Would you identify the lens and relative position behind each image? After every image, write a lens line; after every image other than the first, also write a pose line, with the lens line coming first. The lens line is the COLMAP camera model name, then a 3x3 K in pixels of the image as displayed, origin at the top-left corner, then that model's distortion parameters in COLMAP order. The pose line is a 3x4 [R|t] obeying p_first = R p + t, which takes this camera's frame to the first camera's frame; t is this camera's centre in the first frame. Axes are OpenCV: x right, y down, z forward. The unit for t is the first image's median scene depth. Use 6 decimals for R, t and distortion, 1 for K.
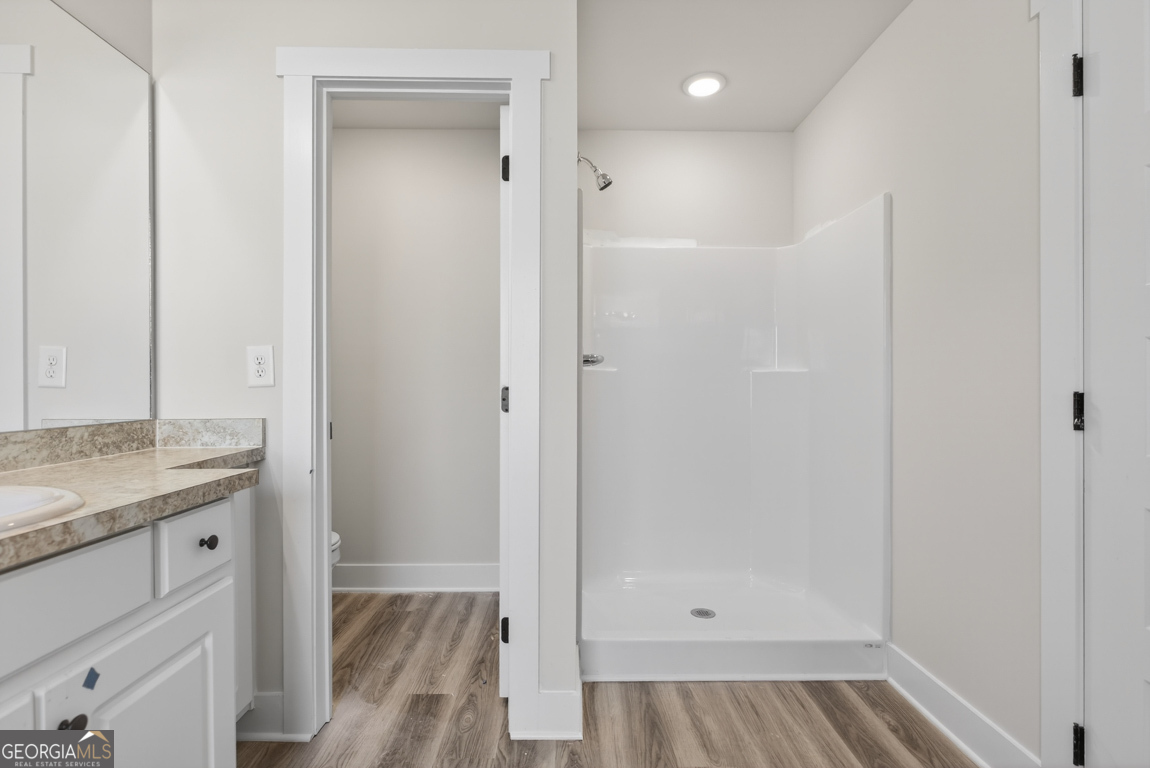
lens RADIAL K [[521.7, 0, 571.3], [0, 521.7, 383.3], [0, 0, 1]] dist [-0.002052, 0.000797]
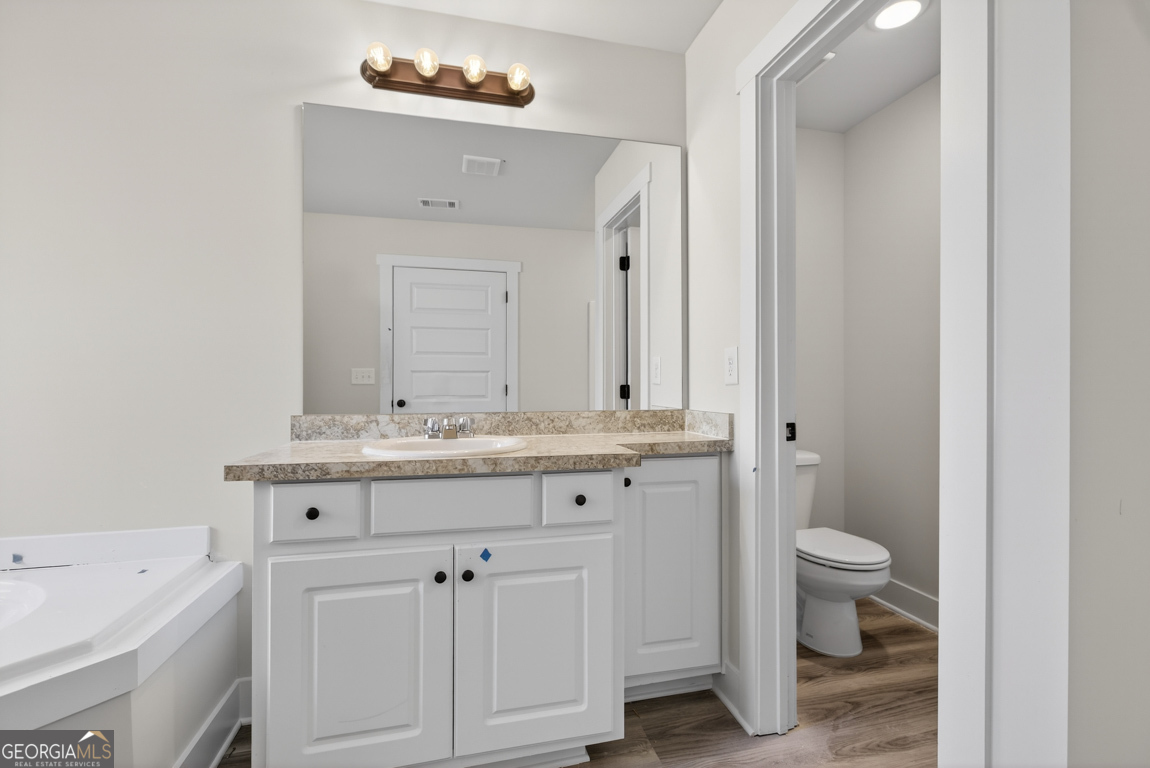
lens RADIAL K [[515.9, 0, 572.6], [0, 515.9, 379.9], [0, 0, 1]] dist [-0.006472, 0.000312]
pose [[0.232296, -0.003842, -0.972637, 0.453877], [0.001473, 0.999992, -0.003598, -0.000180], [0.972644, -0.000596, 0.232300, 0.506109]]
